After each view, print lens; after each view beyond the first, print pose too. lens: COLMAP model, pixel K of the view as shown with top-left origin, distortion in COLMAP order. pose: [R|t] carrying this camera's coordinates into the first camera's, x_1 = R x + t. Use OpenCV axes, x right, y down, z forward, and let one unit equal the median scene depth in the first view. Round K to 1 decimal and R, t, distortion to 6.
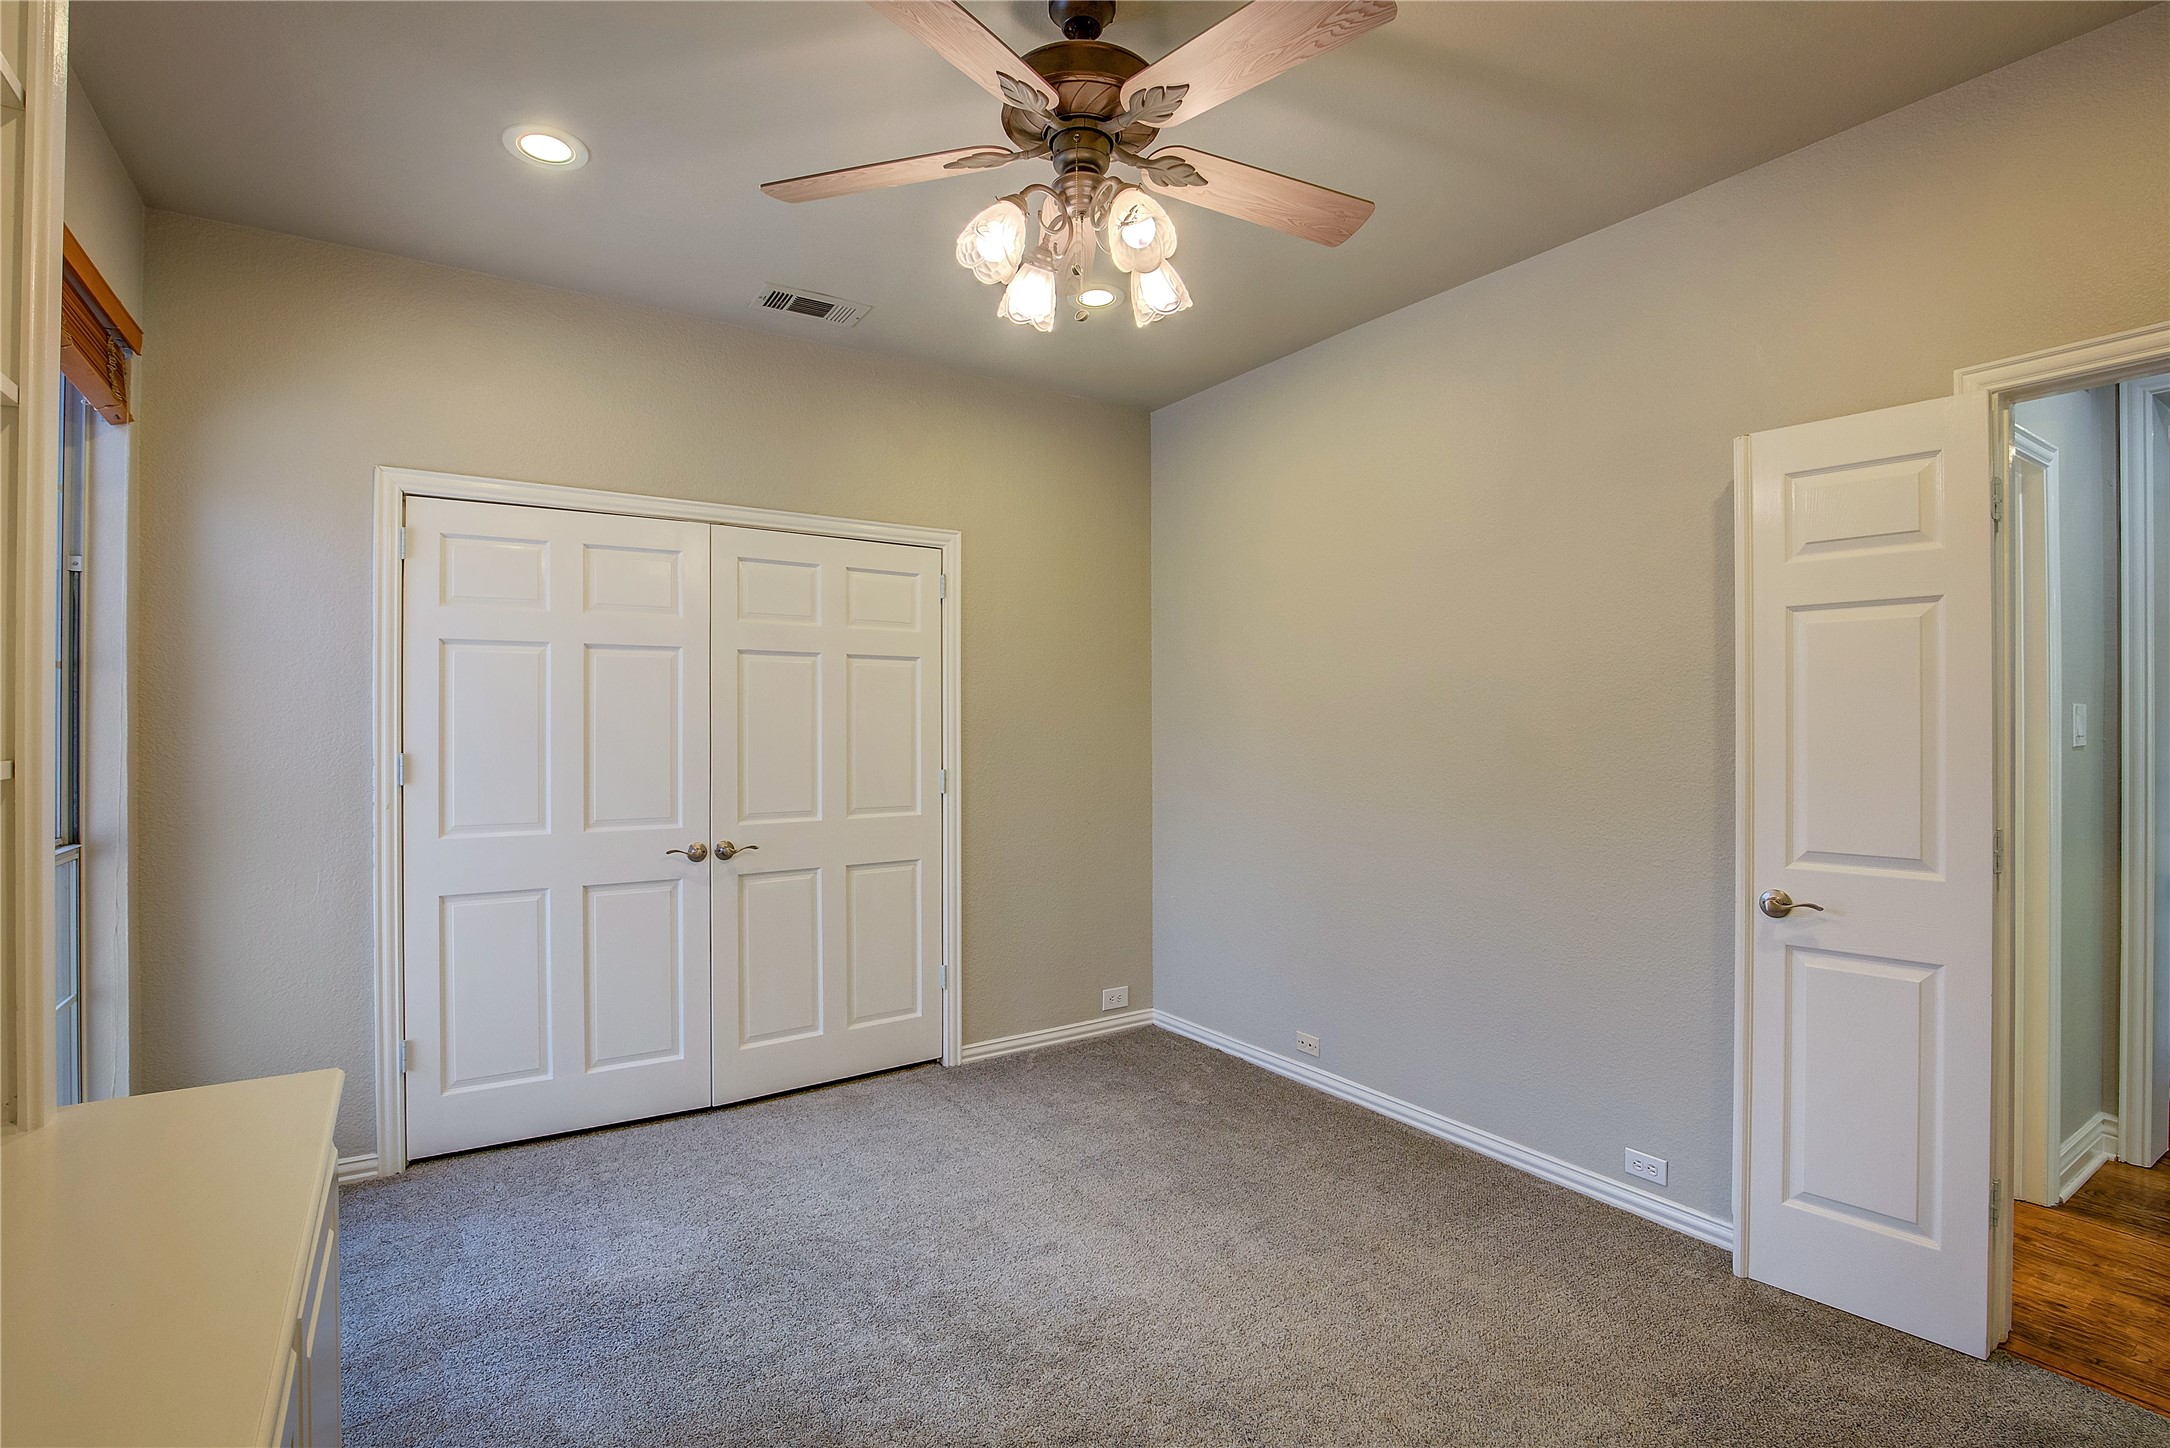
lens RADIAL K [[1016.5, 0, 1085.1], [0, 1016.5, 732.2], [0, 0, 1]] dist [-0.022620, 0.000459]
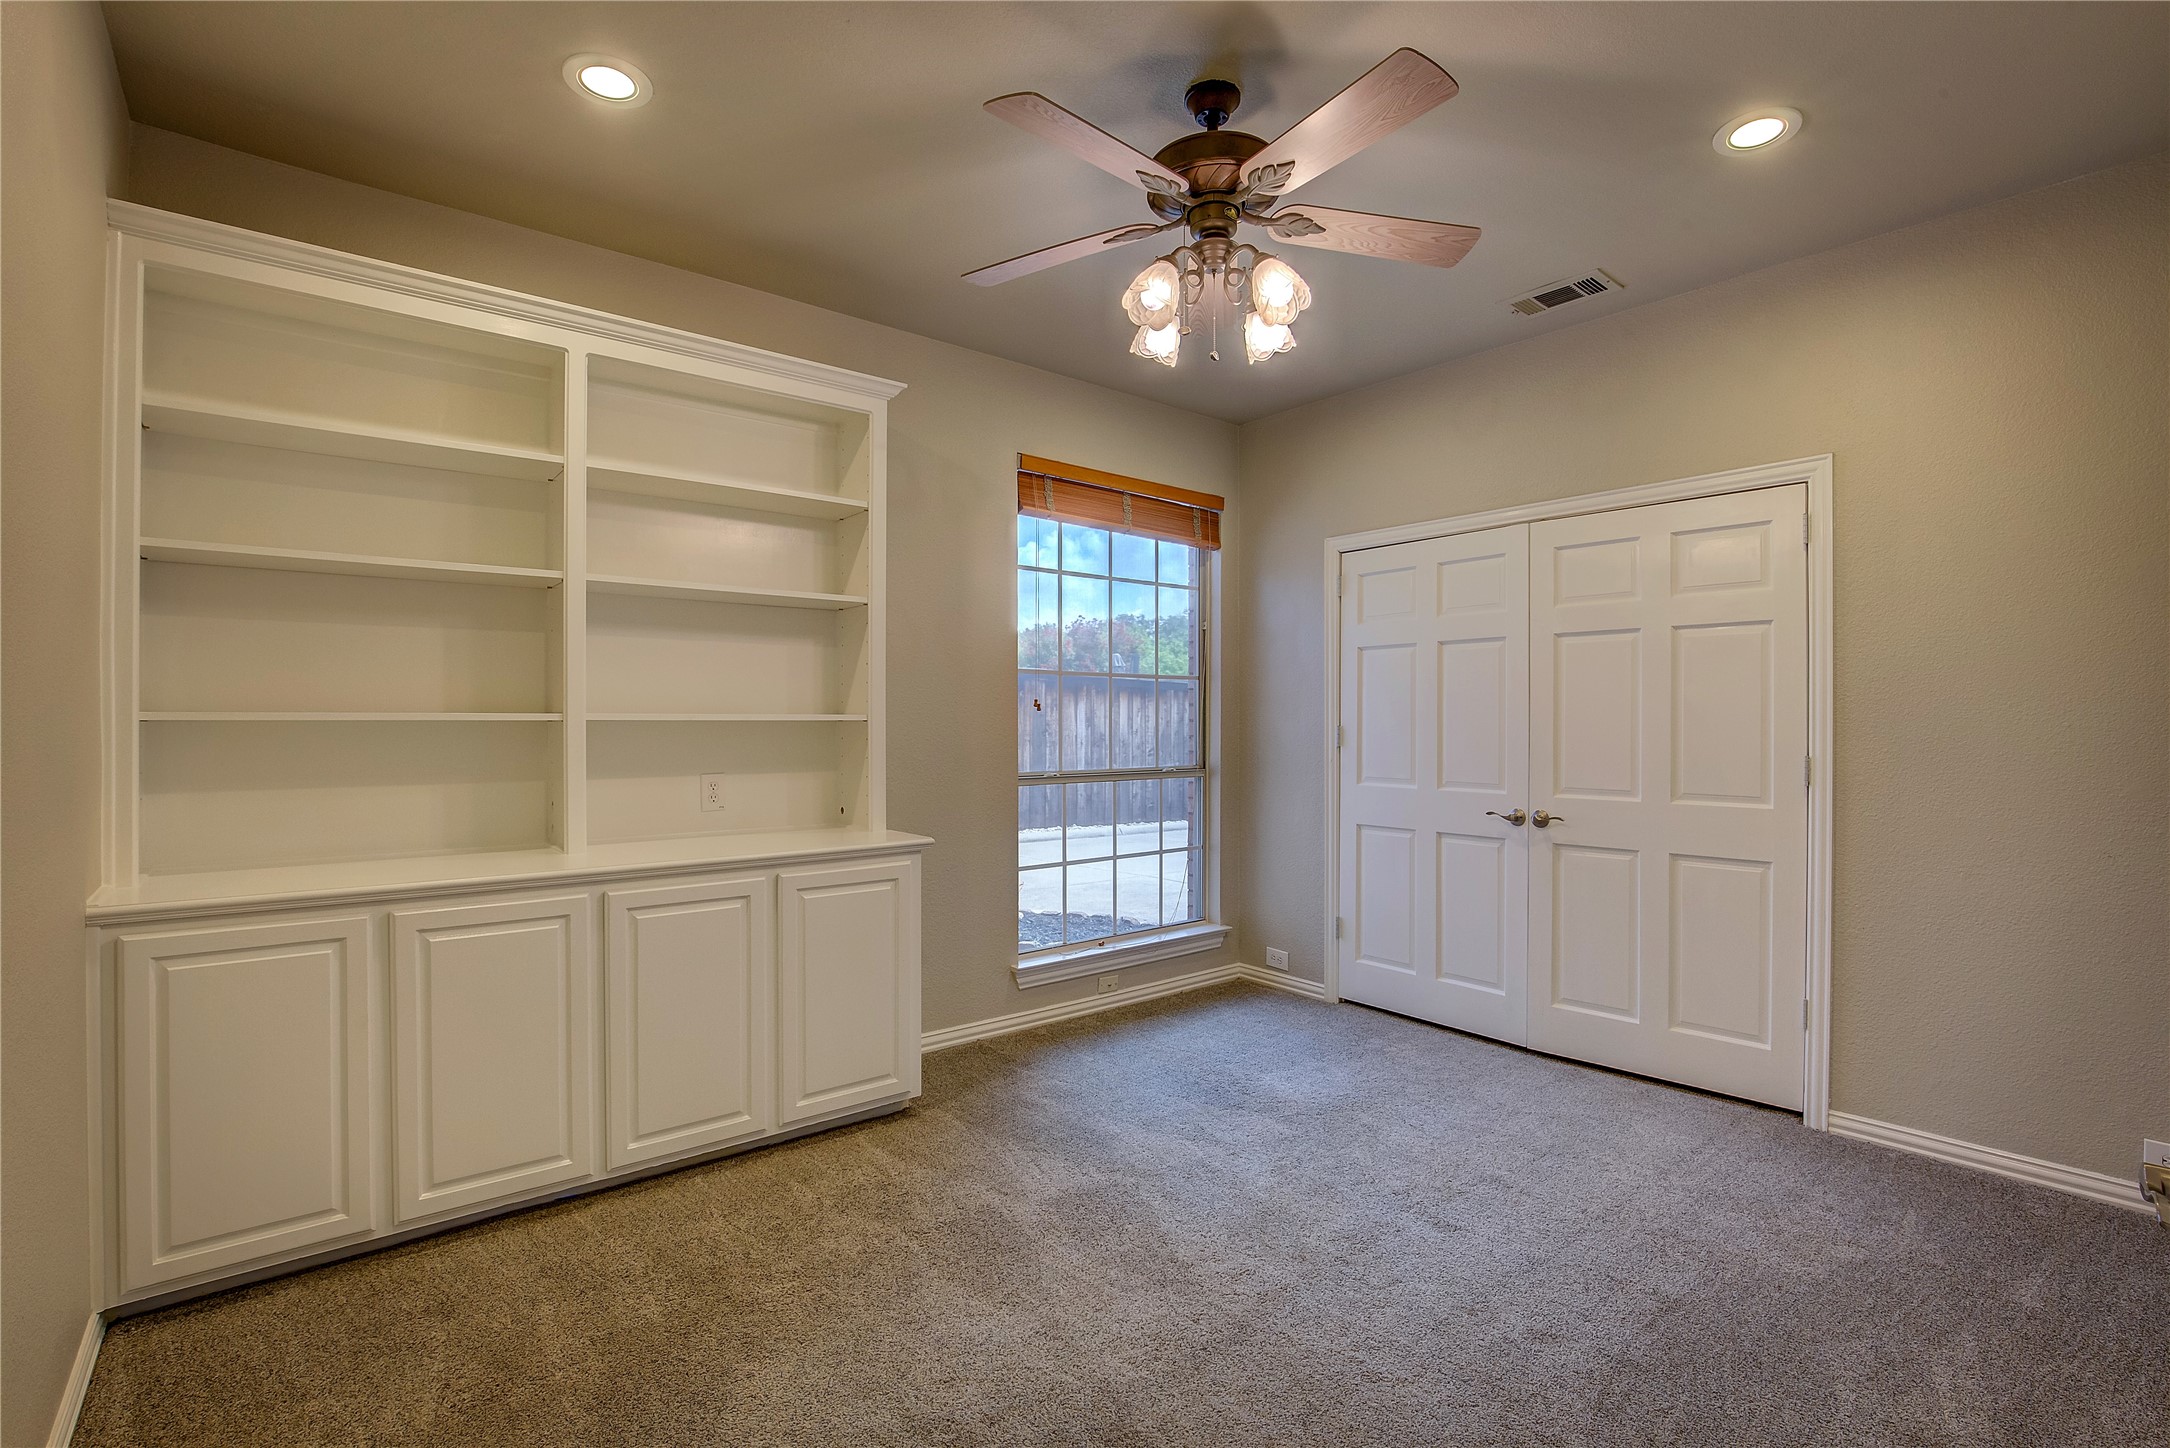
lens RADIAL K [[987.5, 0, 1085.0], [0, 987.5, 724.0], [0, 0, 1]] dist [-0.030819, 0.001236]
pose [[0.108578, 0.006692, -0.994065, 0.683592], [-0.002694, 0.999976, 0.006438, 0.009527], [0.994084, 0.001979, 0.108593, 0.424103]]
